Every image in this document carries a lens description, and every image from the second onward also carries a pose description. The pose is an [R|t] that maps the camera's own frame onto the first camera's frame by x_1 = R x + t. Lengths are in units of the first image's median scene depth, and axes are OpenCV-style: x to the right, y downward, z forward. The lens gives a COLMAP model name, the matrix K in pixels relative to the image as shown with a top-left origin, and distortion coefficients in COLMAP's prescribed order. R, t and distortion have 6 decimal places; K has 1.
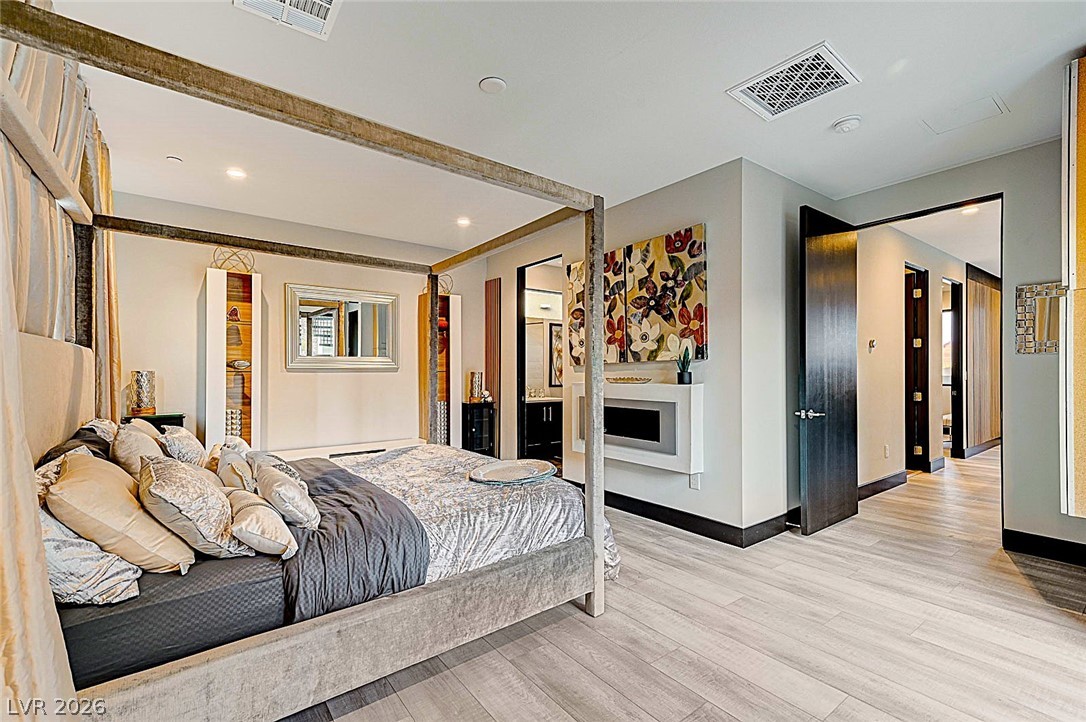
lens RADIAL K [[462.6, 0, 545.7], [0, 462.6, 370.6], [0, 0, 1]] dist [0.015423, -0.000140]
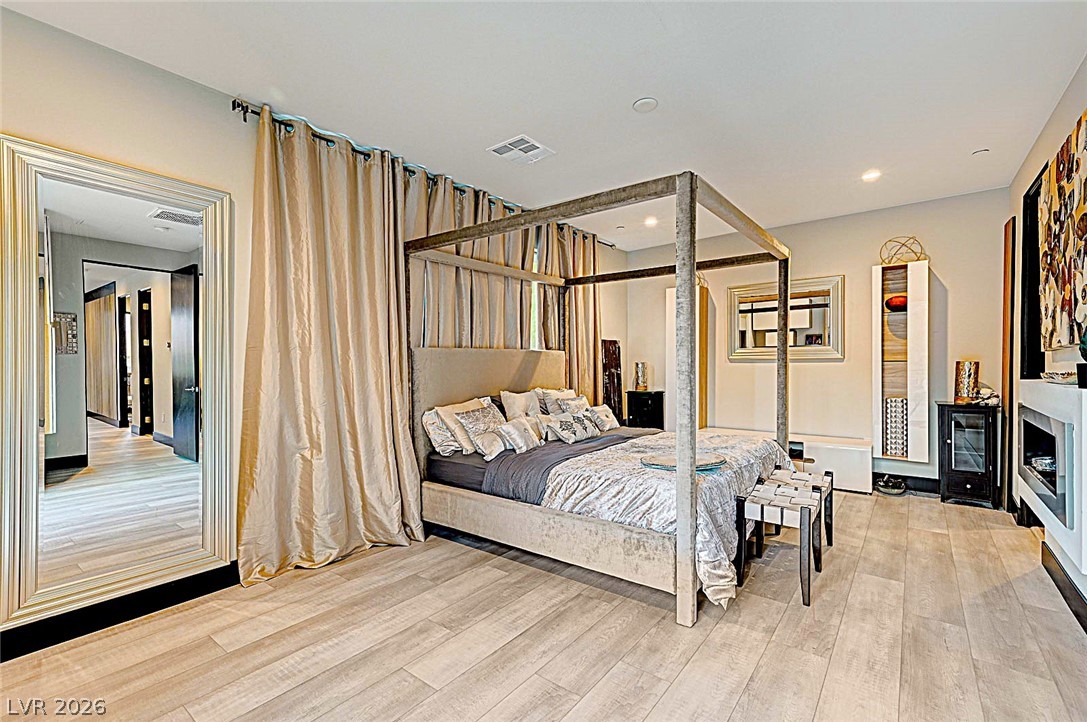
lens RADIAL K [[463.0, 0, 549.2], [0, 463.0, 364.7], [0, 0, 1]] dist [0.015423, -0.000140]
pose [[0.279947, 0.002868, -0.960011, 0.812735], [0.007147, 0.999962, 0.005071, -0.001234], [0.959989, -0.008281, 0.279916, 0.422927]]
